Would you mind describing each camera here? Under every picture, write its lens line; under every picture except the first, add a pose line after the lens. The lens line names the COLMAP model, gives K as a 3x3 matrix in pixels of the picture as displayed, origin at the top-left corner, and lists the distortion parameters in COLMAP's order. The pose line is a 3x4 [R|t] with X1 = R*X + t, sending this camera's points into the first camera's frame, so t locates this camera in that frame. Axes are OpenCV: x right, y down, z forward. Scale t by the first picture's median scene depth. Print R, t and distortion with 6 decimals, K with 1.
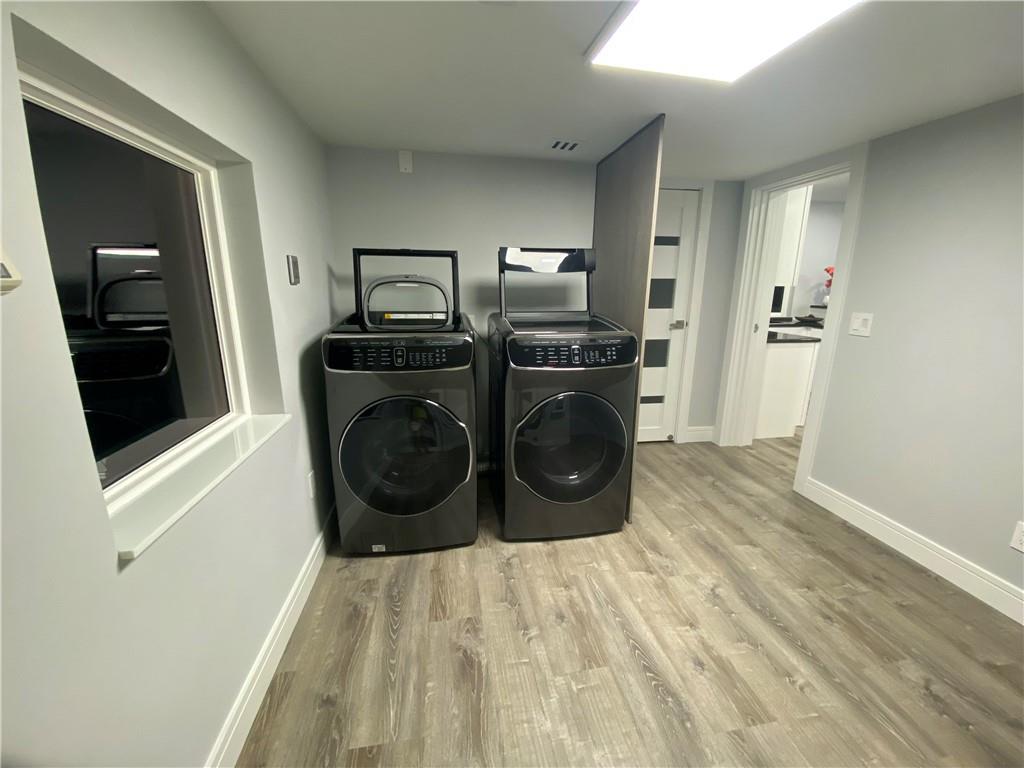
lens RADIAL K [[416.9, 0, 511.3], [0, 416.9, 387.3], [0, 0, 1]] dist [-0.018689, -0.007733]
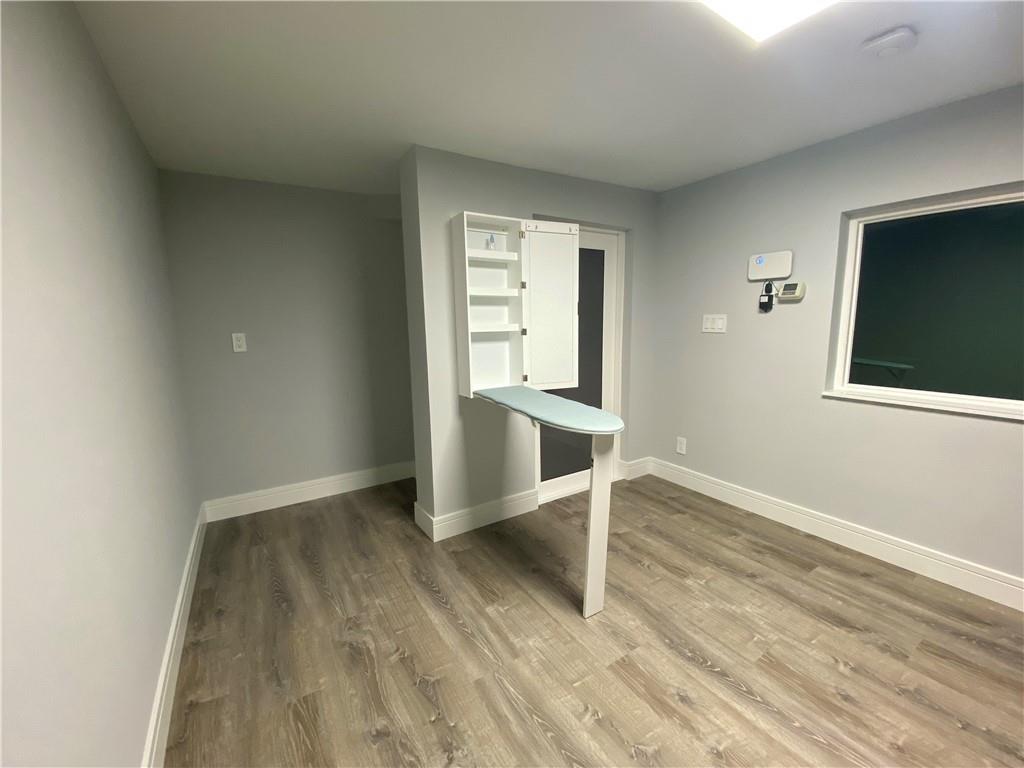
lens RADIAL K [[416.9, 0, 513.5], [0, 416.9, 380.3], [0, 0, 1]] dist [-0.018689, -0.007733]
pose [[-0.921288, 0.082902, -0.379940, 1.019560], [-0.062667, 0.932593, 0.355447, -0.262276], [0.383797, 0.351279, -0.853992, 1.288250]]
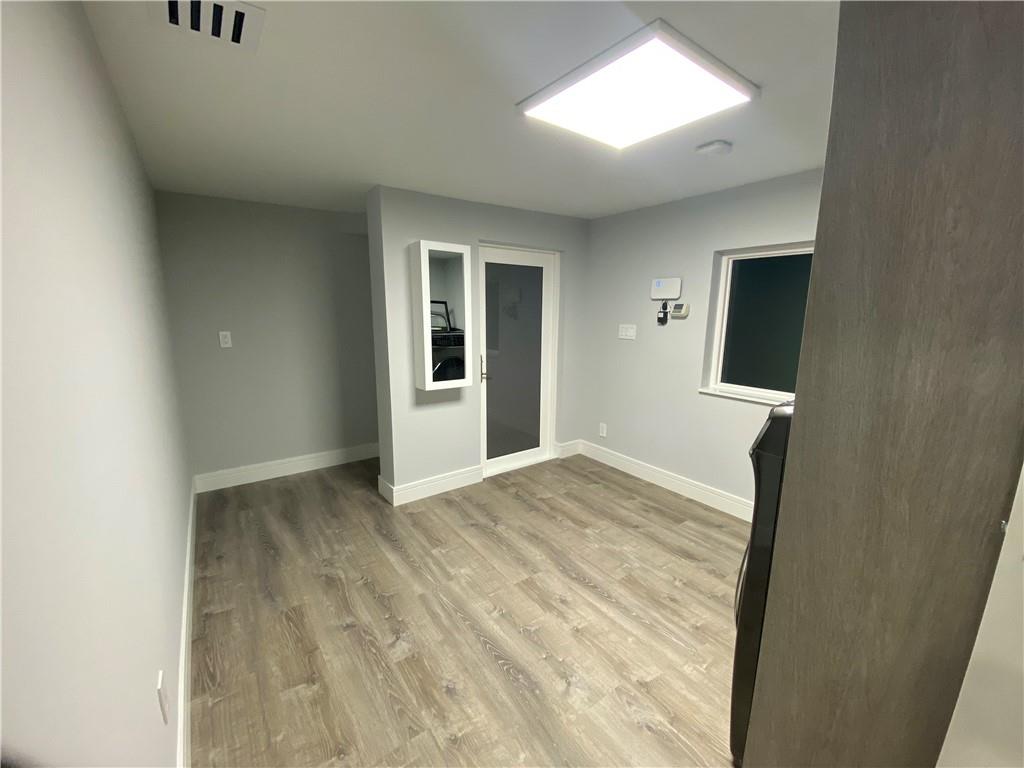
lens RADIAL K [[416.9, 0, 517.4], [0, 416.9, 382.8], [0, 0, 1]] dist [-0.018689, -0.007733]
pose [[-0.890614, 0.083928, -0.446947, 1.052568], [-0.105560, 0.917824, 0.382695, -0.434149], [0.442338, 0.388014, -0.808568, 1.624359]]
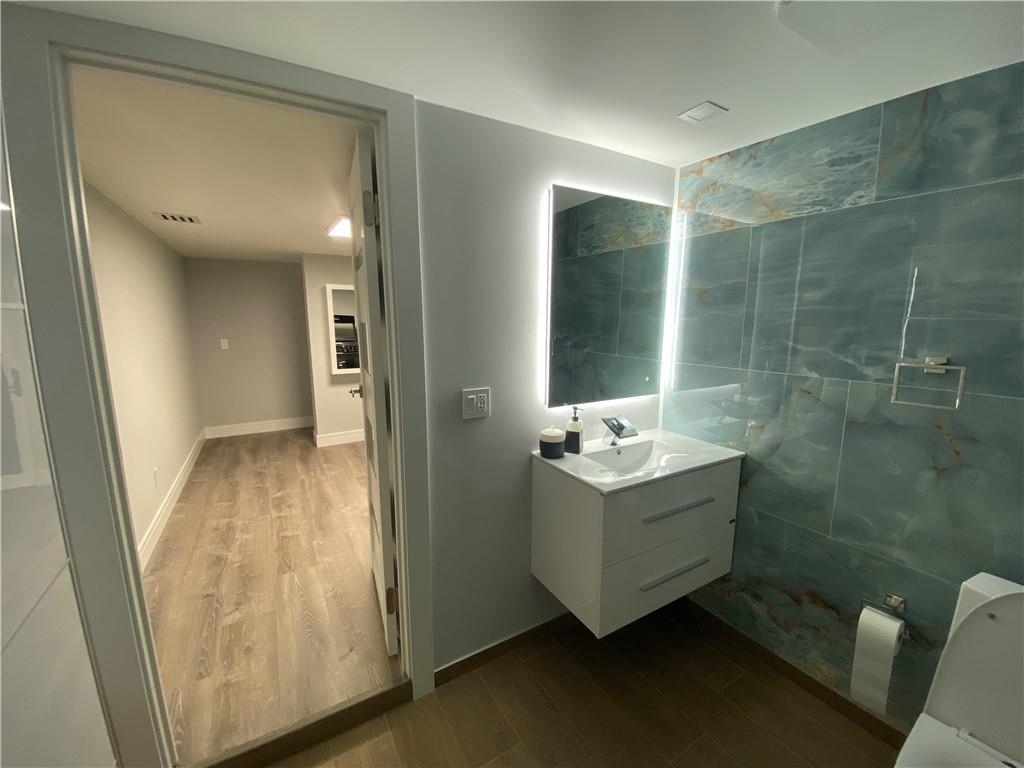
lens RADIAL K [[416.9, 0, 515.5], [0, 416.9, 384.8], [0, 0, 1]] dist [-0.018689, -0.007733]
pose [[-0.931157, 0.063600, -0.359030, 0.488988], [-0.075638, 0.929557, 0.360835, -0.747357], [0.356688, 0.363150, -0.860753, 2.962143]]
